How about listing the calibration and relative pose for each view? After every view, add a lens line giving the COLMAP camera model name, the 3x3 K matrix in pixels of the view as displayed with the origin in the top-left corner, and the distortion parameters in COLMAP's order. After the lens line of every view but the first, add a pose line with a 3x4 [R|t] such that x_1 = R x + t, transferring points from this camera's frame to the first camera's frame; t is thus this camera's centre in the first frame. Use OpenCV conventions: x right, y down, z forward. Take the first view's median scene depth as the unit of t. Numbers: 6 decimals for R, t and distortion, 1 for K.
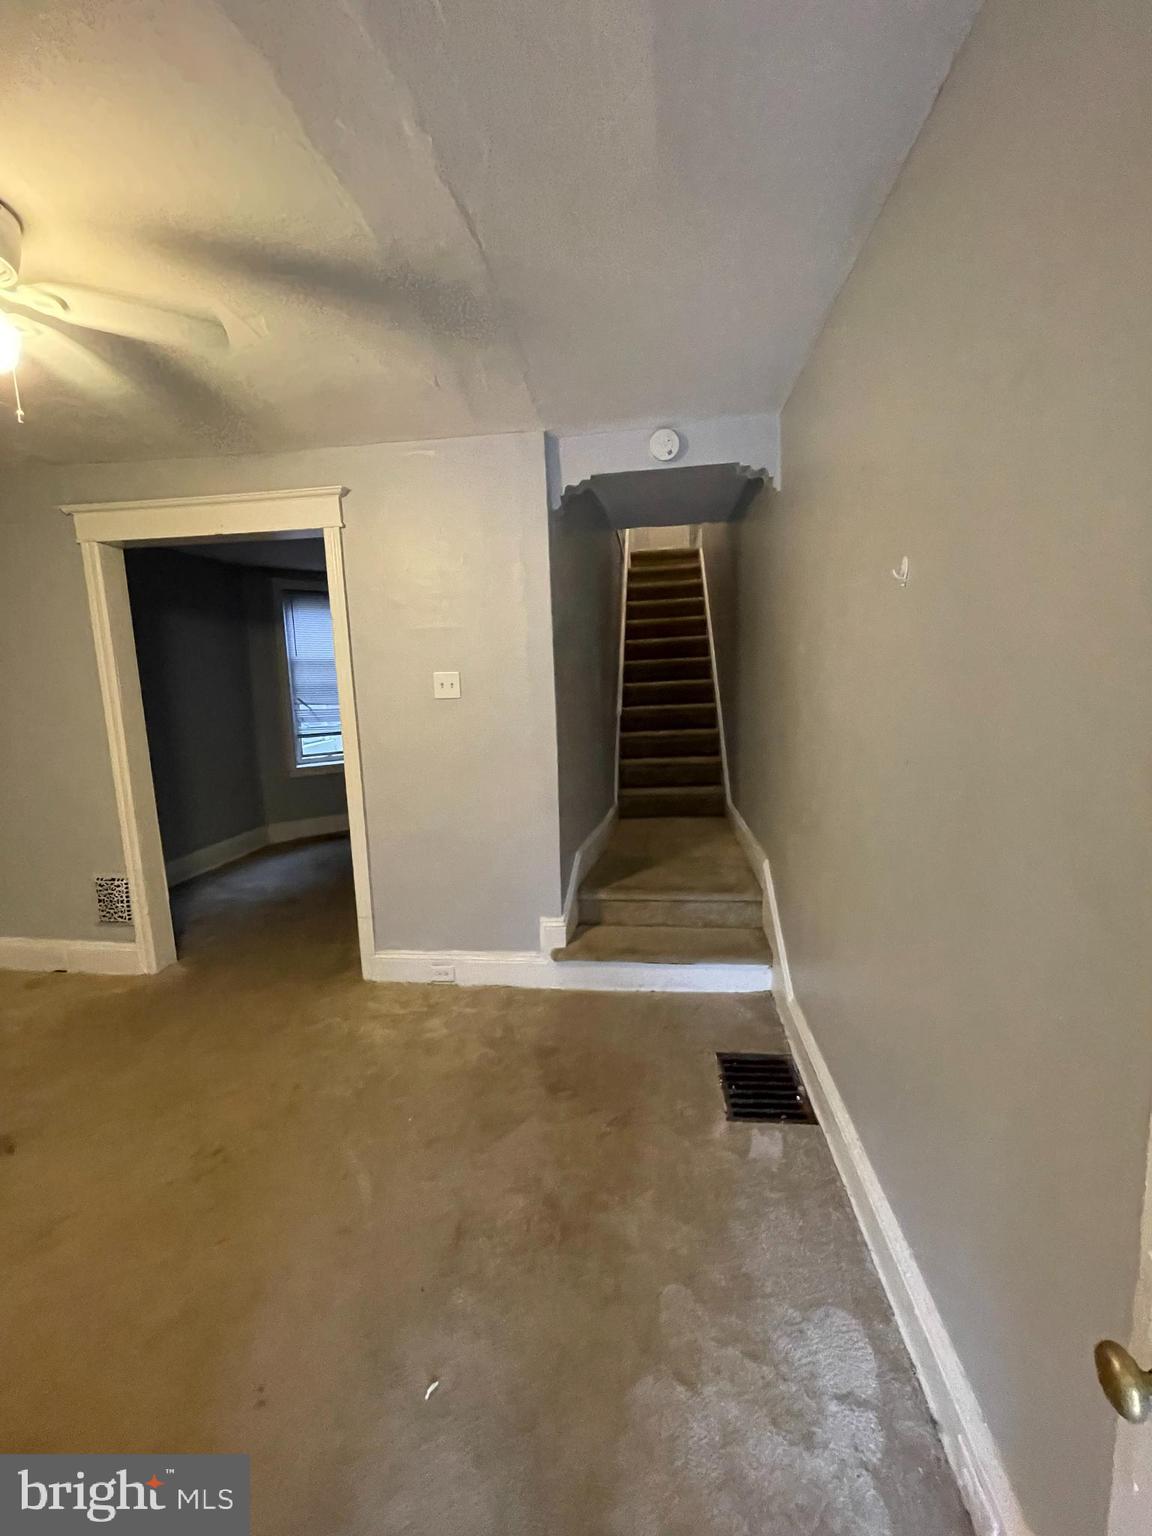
lens RADIAL K [[631.5, 0, 576.0], [0, 631.5, 768.0], [0, 0, 1]] dist [-0.000898, 0.000176]
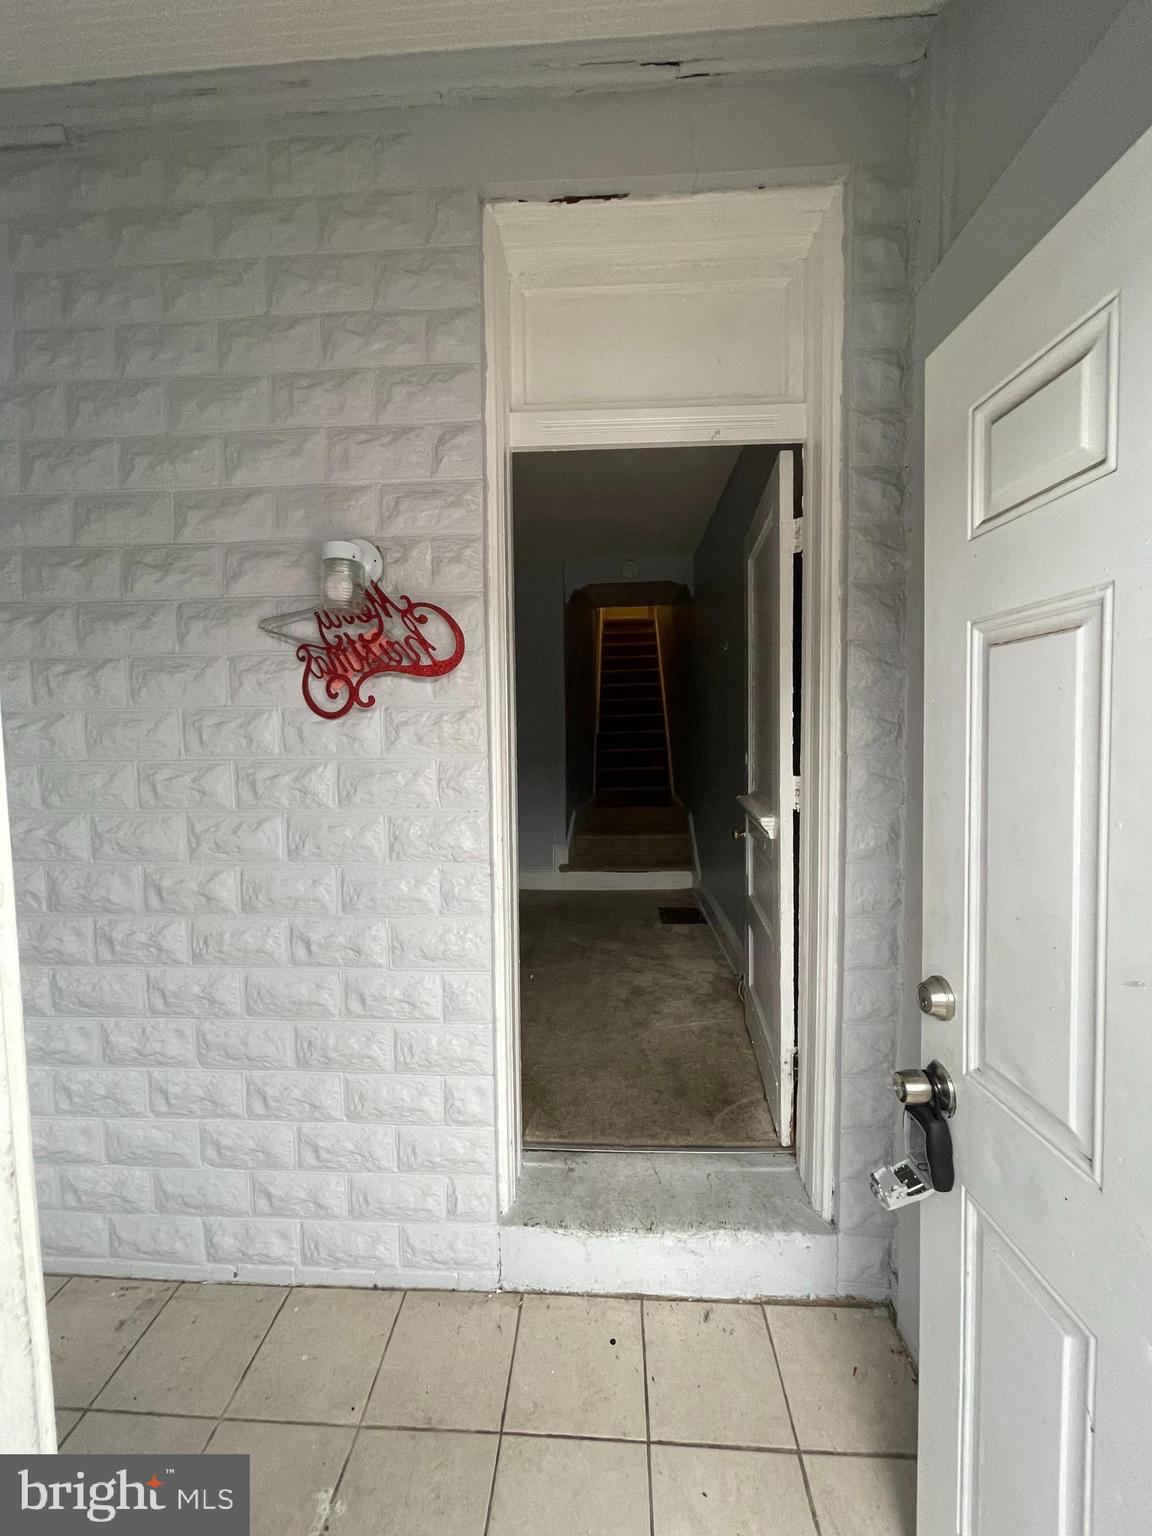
lens RADIAL K [[616.2, 0, 578.1], [0, 616.2, 765.0], [0, 0, 1]] dist [-0.016524, 0.007006]
pose [[0.998260, 0.013062, 0.057508, -0.093891], [-0.008232, 0.996479, -0.083438, 0.176124], [-0.058395, 0.082819, 0.994852, -0.647616]]
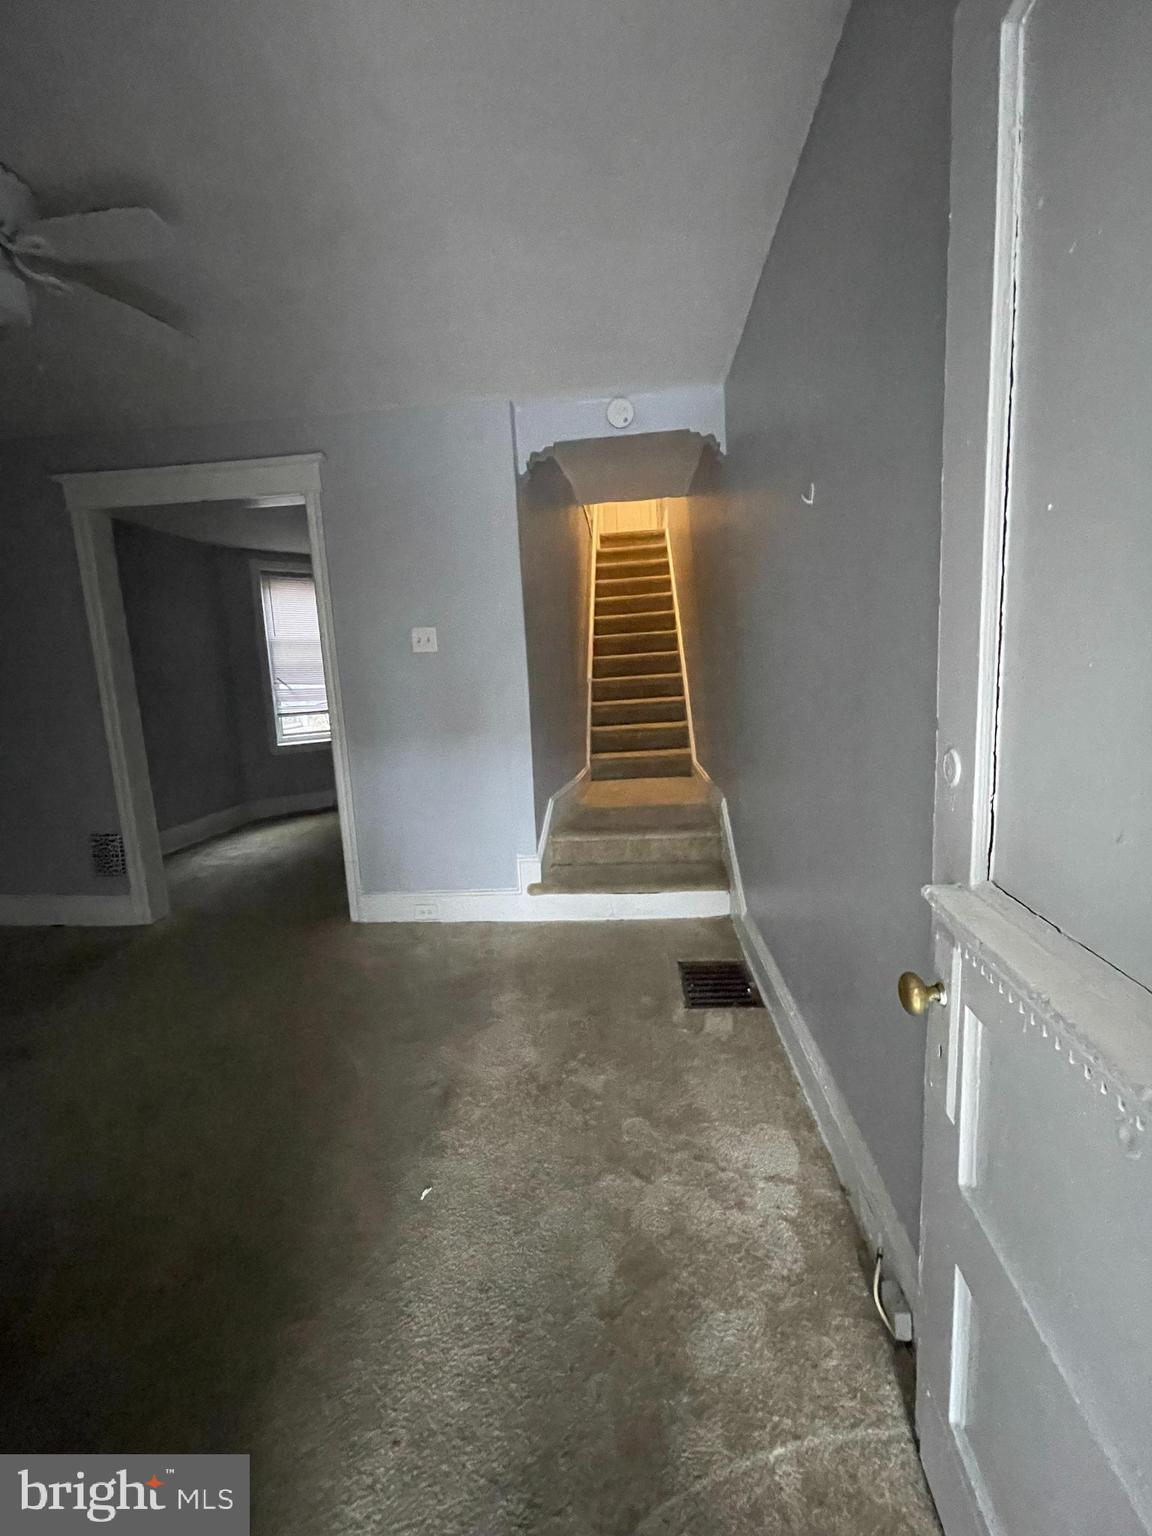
lens RADIAL K [[631.5, 0, 576.0], [0, 631.5, 768.0], [0, 0, 1]] dist [-0.000898, 0.000176]
pose [[0.999207, -0.022211, 0.033048, 0.013424], [0.022108, 0.999750, 0.003460, 0.091236], [-0.033117, -0.002727, 0.999448, -0.084760]]
